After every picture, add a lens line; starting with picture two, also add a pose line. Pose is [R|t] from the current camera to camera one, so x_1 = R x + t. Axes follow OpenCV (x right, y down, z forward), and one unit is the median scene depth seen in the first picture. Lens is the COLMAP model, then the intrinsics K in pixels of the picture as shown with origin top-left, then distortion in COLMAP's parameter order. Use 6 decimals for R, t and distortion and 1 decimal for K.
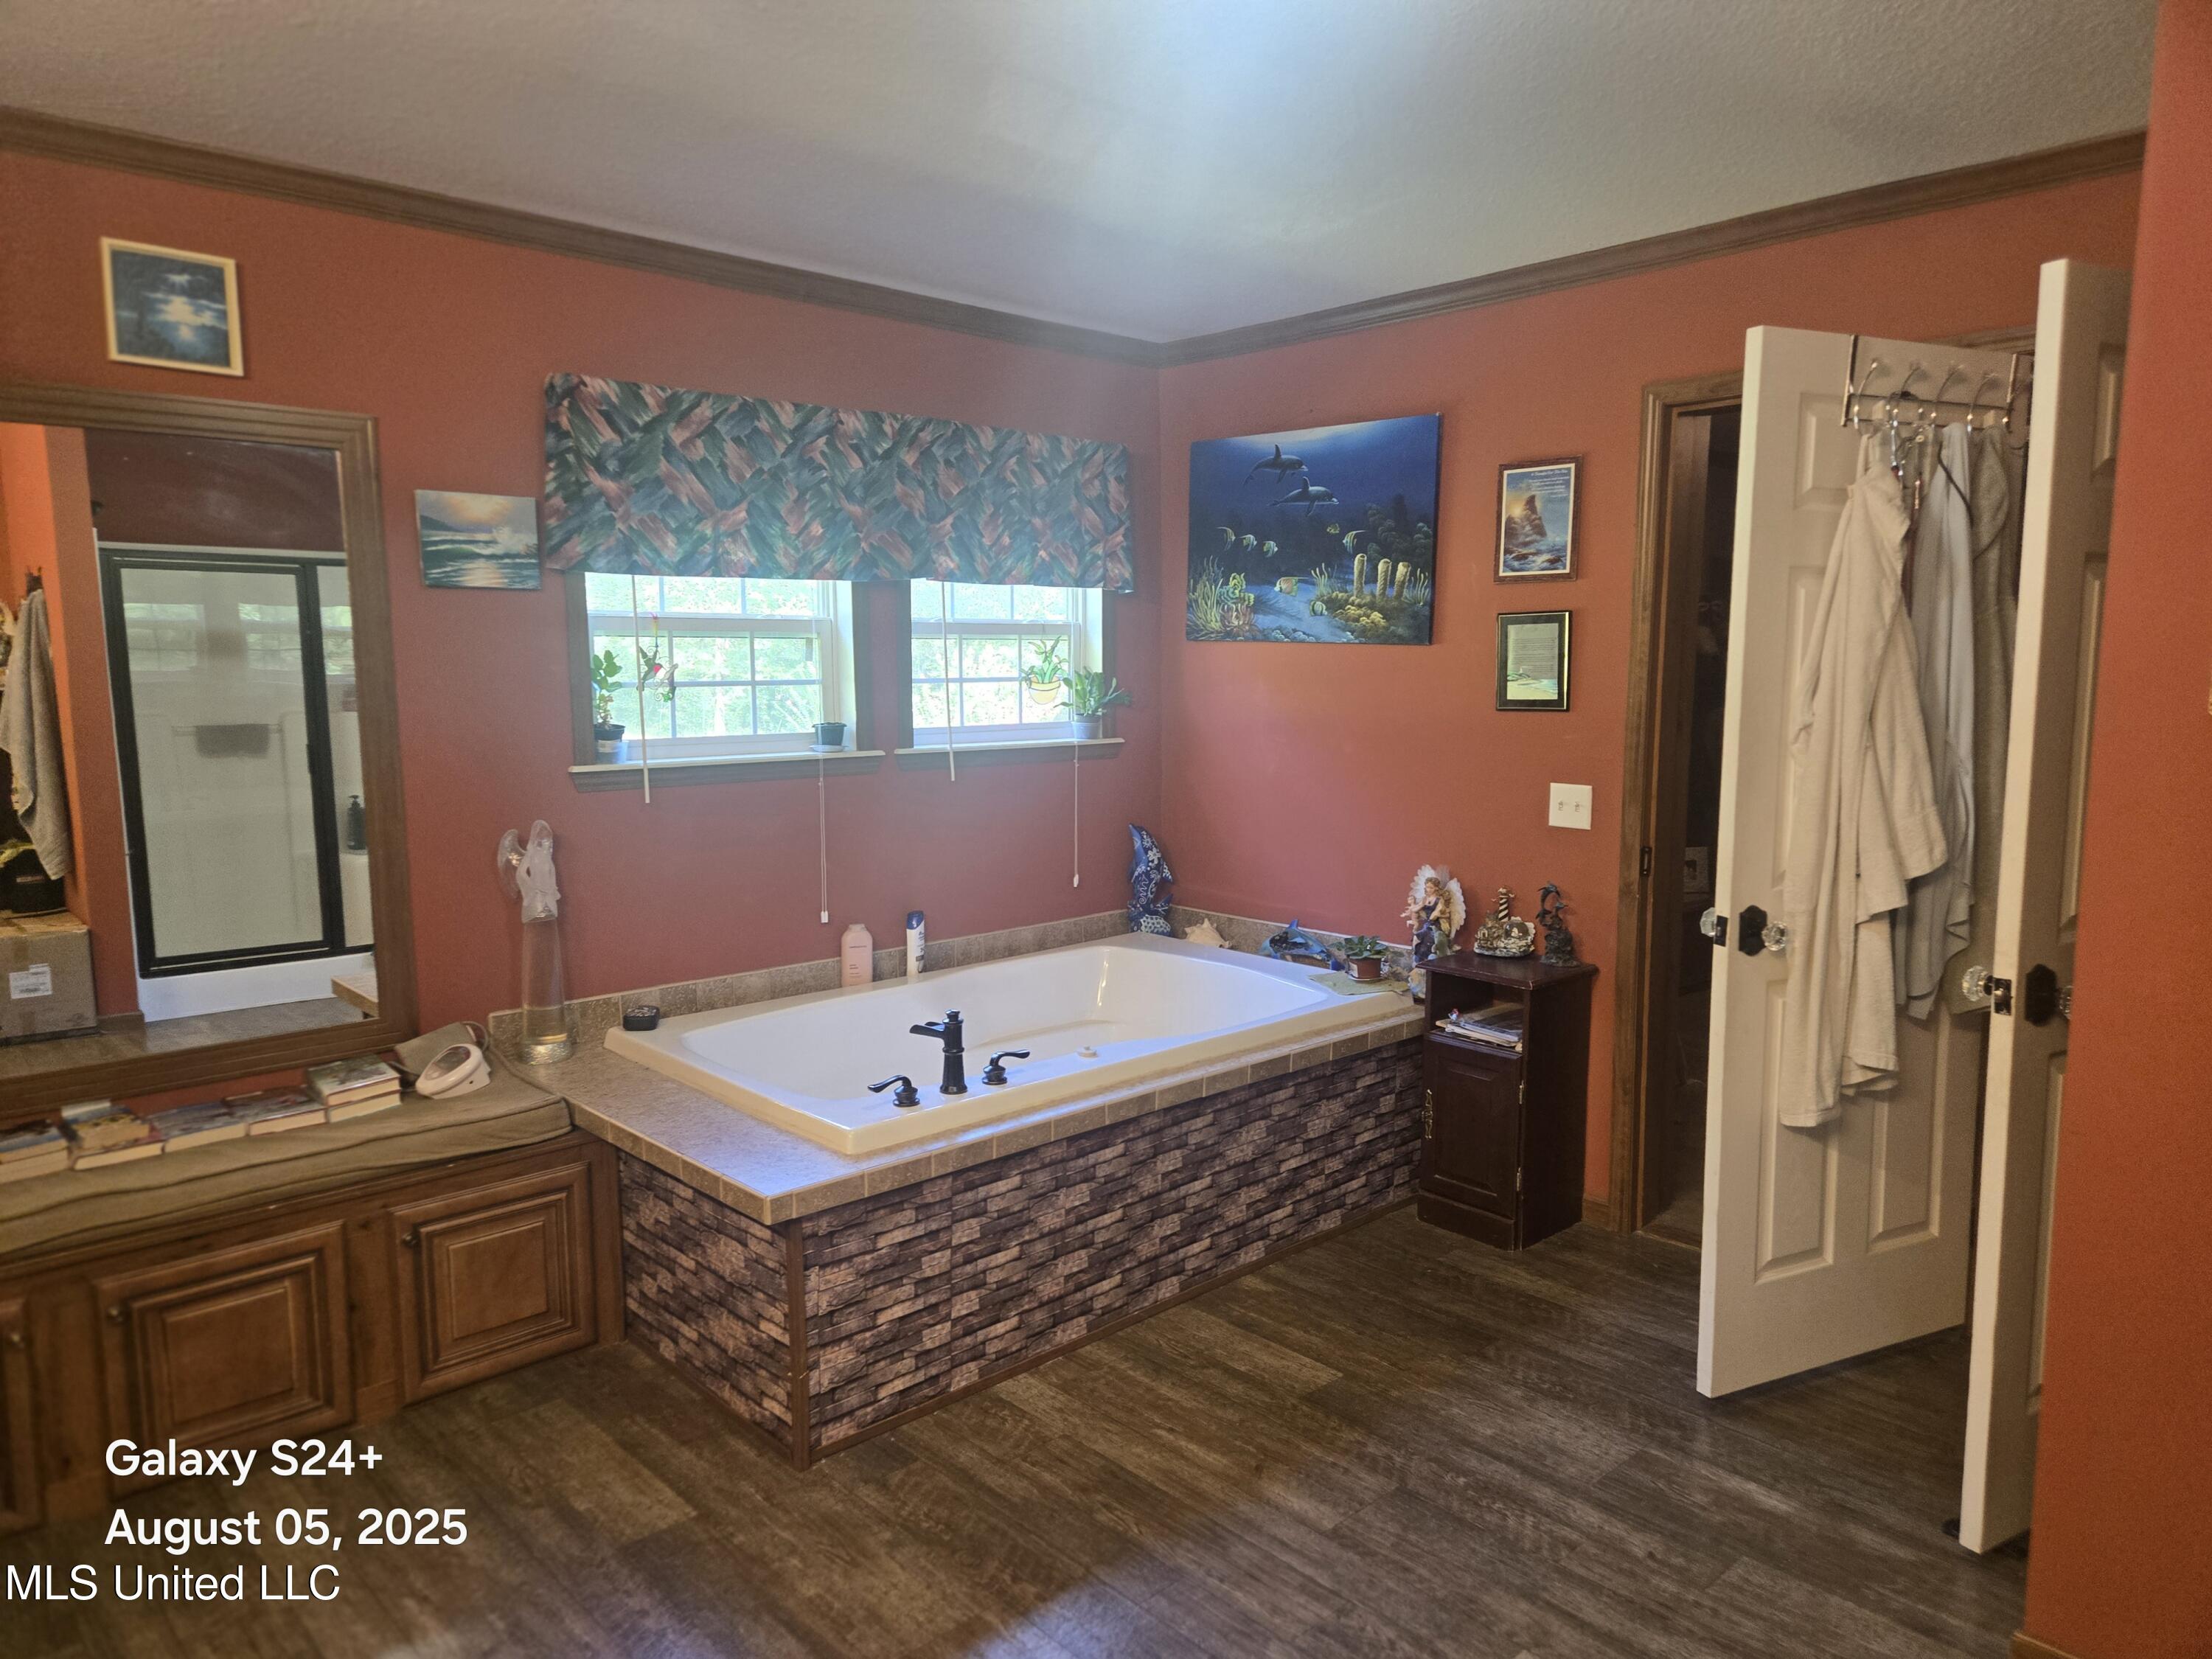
lens RADIAL K [[1489.2, 0, 1100.7], [0, 1489.2, 840.2], [0, 0, 1]] dist [0.075147, -0.060832]
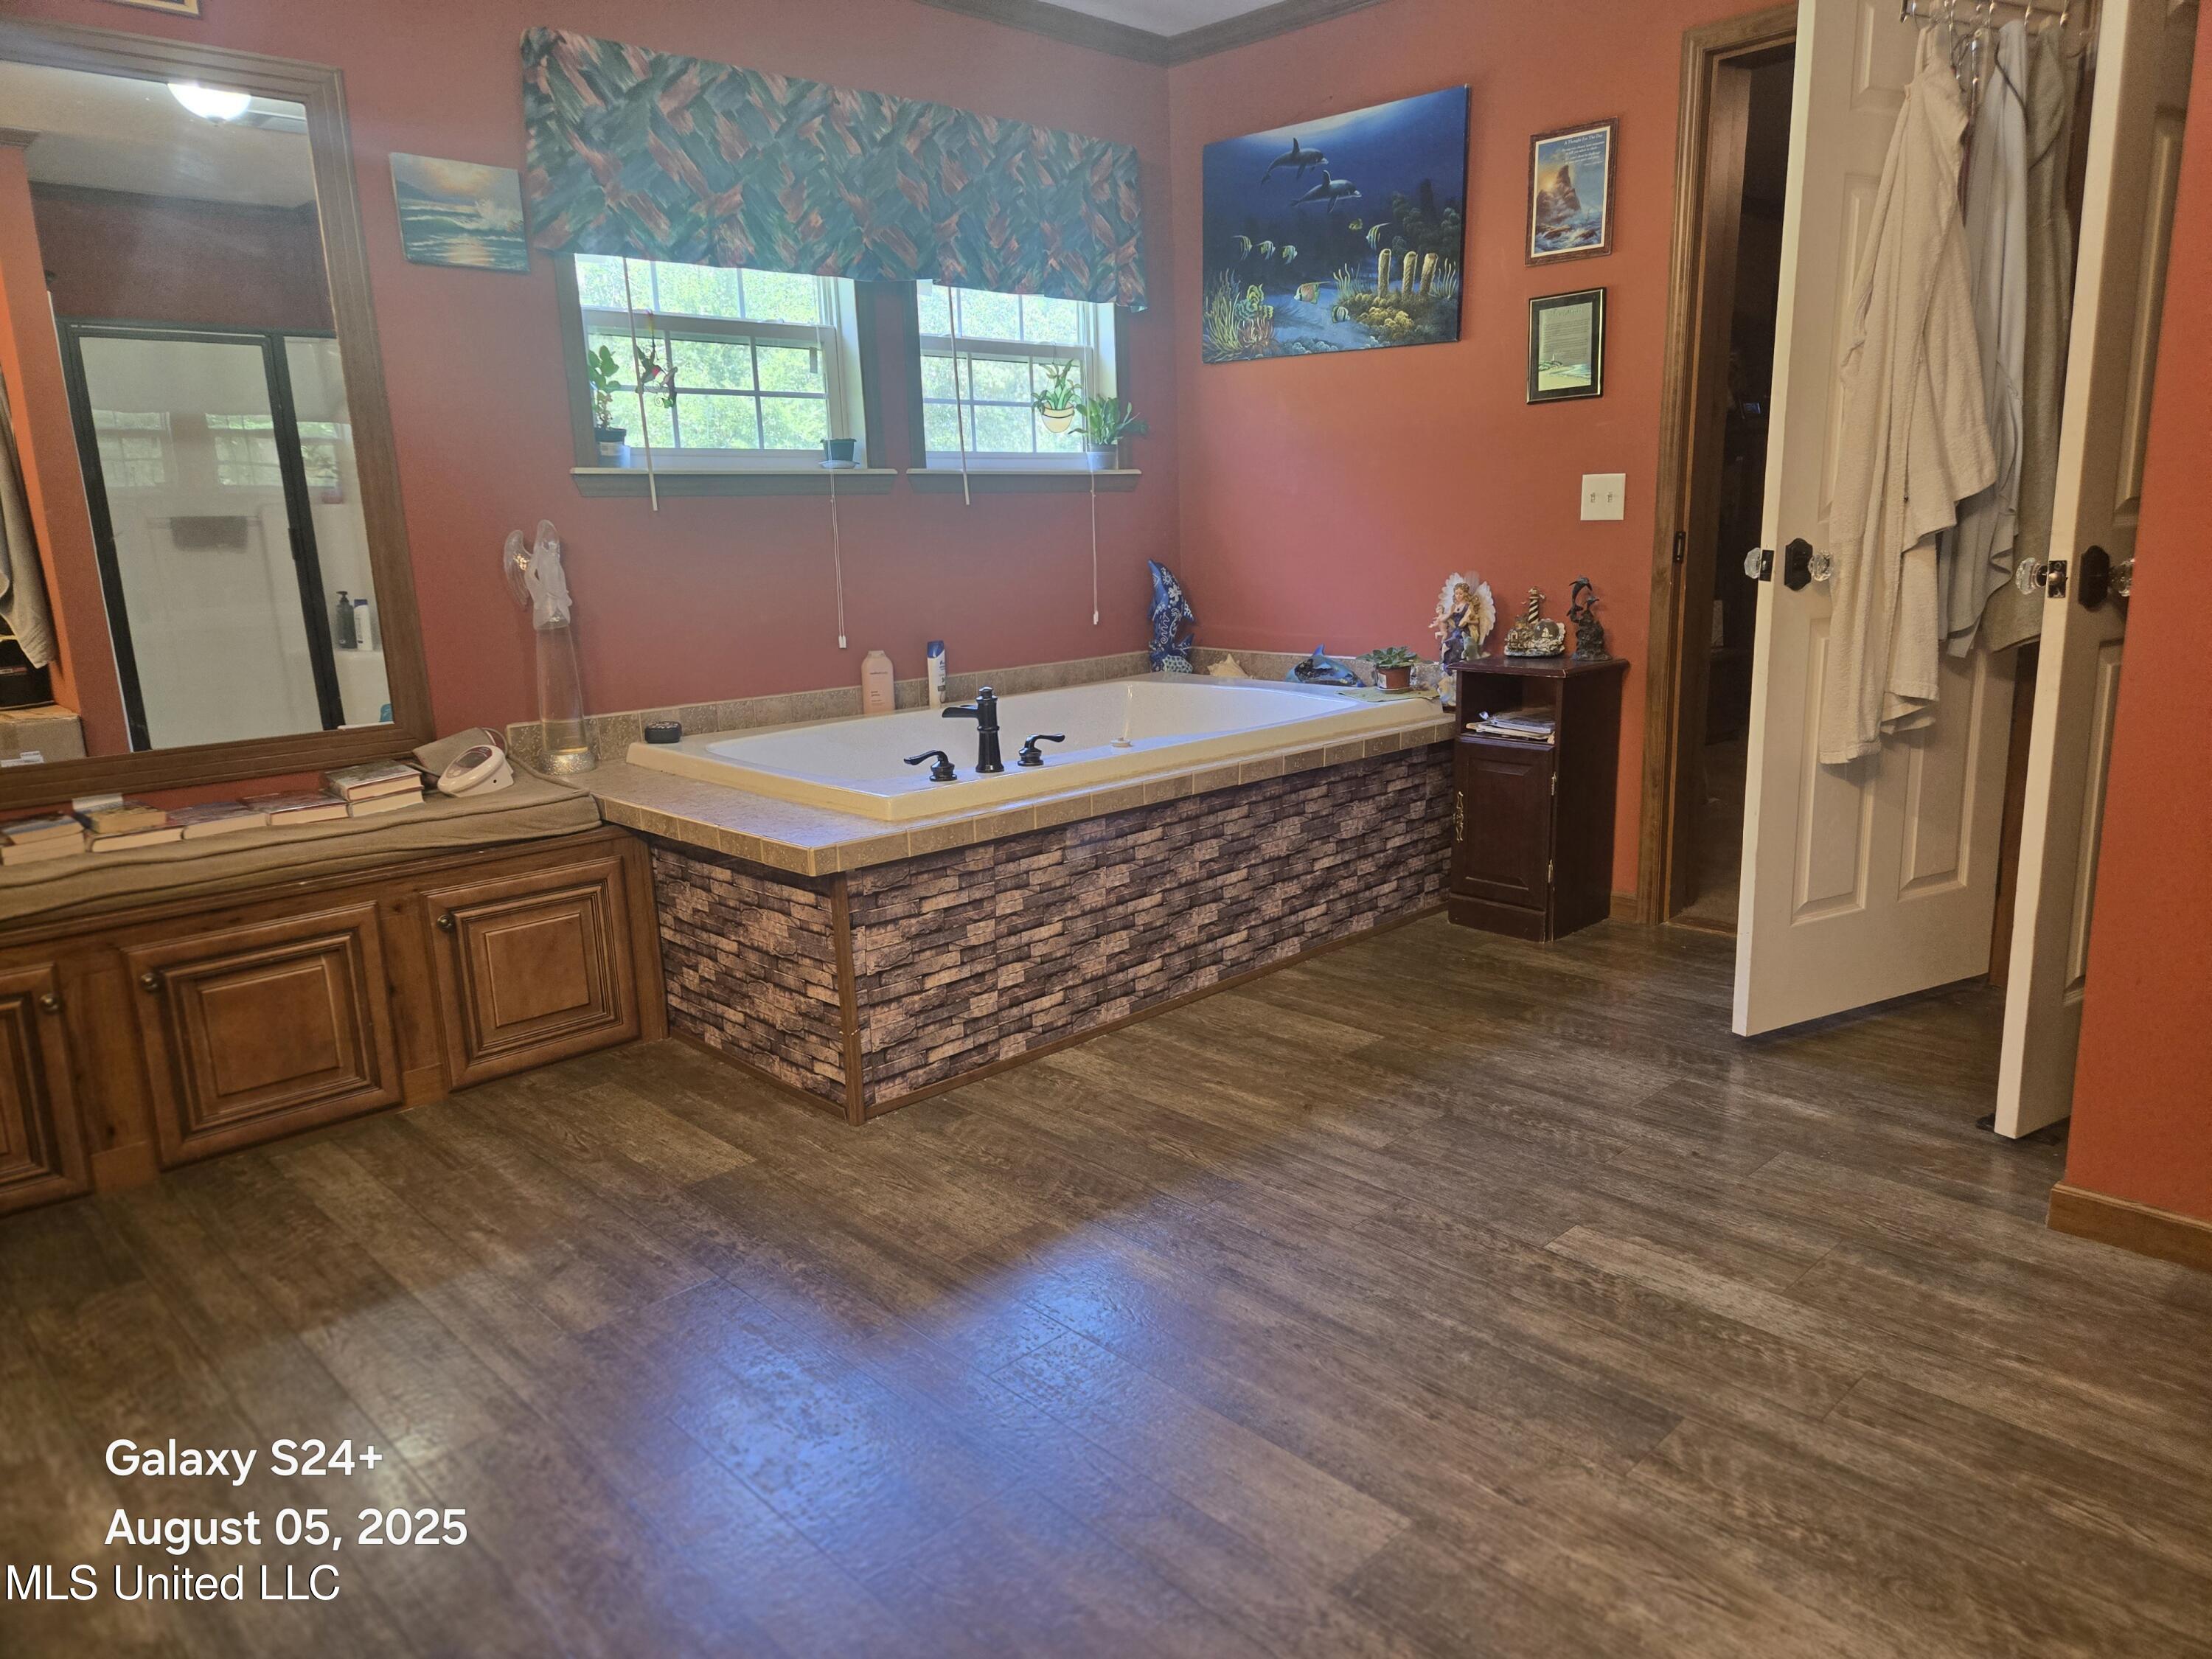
lens RADIAL K [[1487.2, 0, 1138.7], [0, 1487.2, 834.1], [0, 0, 1]] dist [0.077717, -0.070740]
pose [[0.999265, -0.028845, 0.025266, -0.024469], [0.026484, 0.995659, 0.089232, 0.115892], [-0.027730, -0.088497, 0.995690, 0.011829]]
